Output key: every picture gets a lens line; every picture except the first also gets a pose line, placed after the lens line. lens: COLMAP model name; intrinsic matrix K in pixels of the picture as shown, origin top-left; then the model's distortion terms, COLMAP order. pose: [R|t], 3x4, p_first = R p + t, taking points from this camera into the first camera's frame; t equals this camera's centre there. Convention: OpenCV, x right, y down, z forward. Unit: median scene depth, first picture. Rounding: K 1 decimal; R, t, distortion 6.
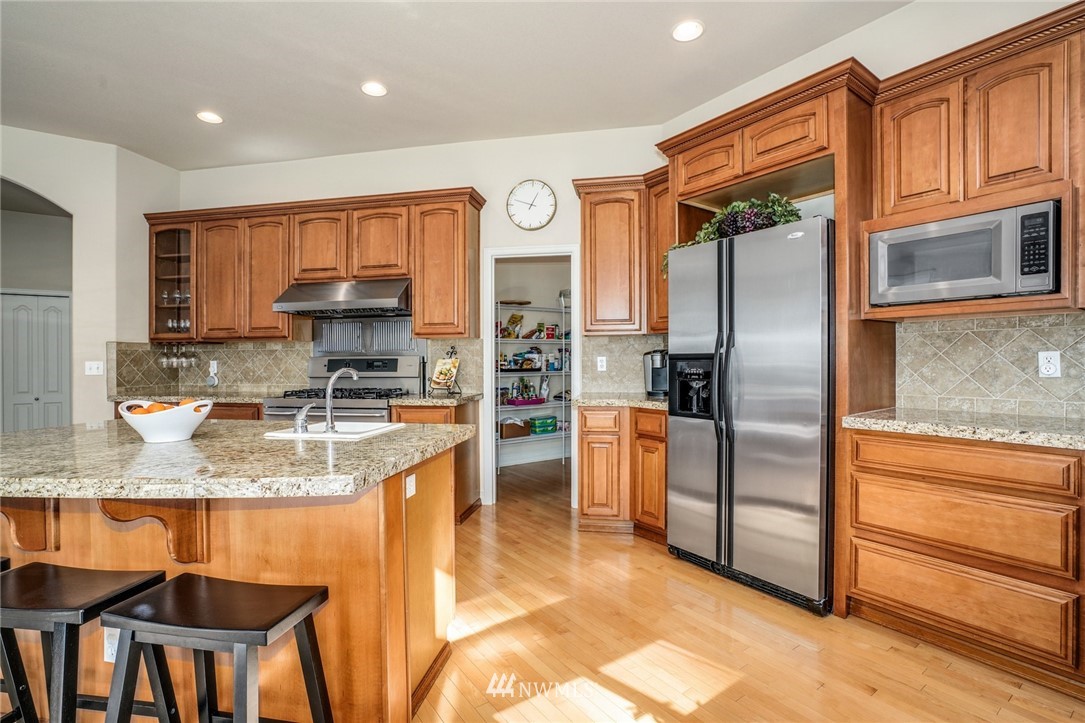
lens RADIAL K [[512.6, 0, 542.5], [0, 512.6, 361.5], [0, 0, 1]] dist [-0.034117, 0.000634]
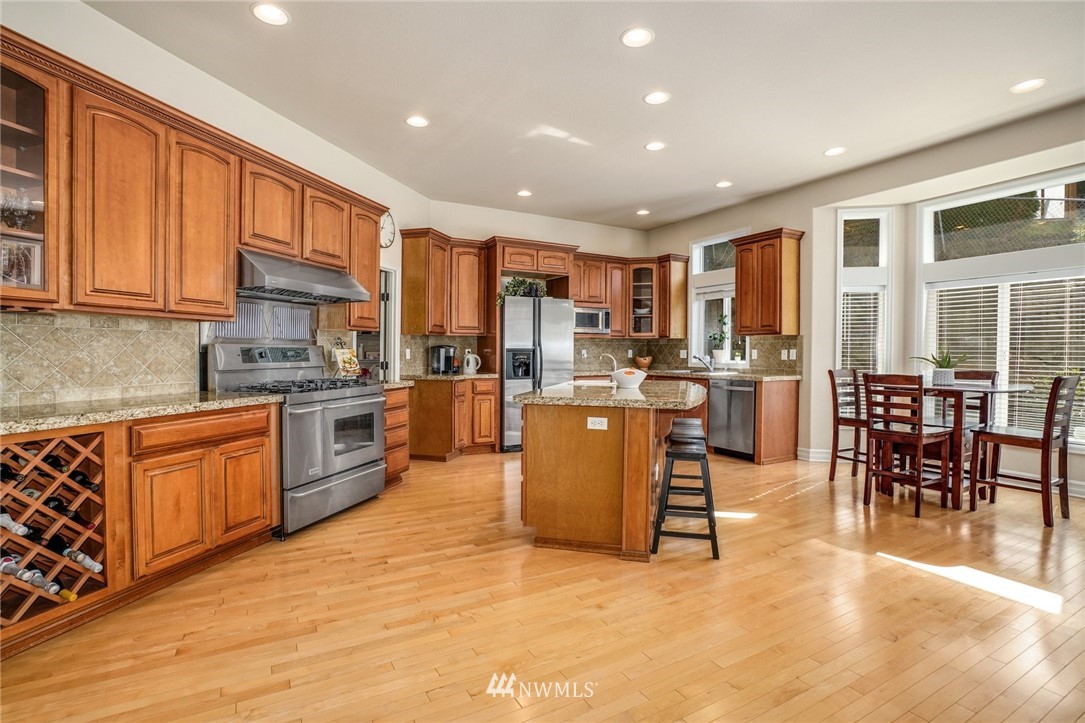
lens RADIAL K [[498.1, 0, 546.8], [0, 498.1, 354.7], [0, 0, 1]] dist [-0.060856, 0.020816]
pose [[0.107171, 0.003295, 0.994235, -1.219687], [0.001178, 0.999993, -0.003441, 0.011527], [-0.994240, 0.001540, 0.107167, 0.481585]]
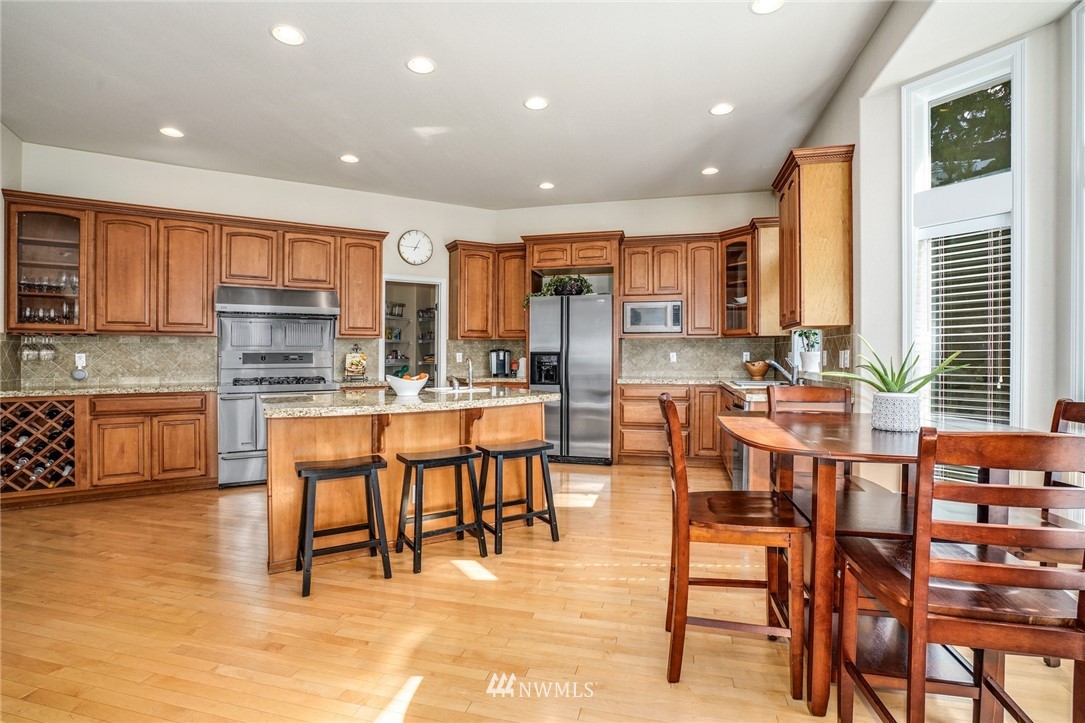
lens RADIAL K [[498.1, 0, 546.8], [0, 498.1, 354.7], [0, 0, 1]] dist [-0.060856, 0.020816]
pose [[0.750823, 0.007022, 0.660466, -0.685387], [-0.001349, 0.999958, -0.009098, 0.009443], [-0.660502, 0.005940, 0.750801, -0.308497]]
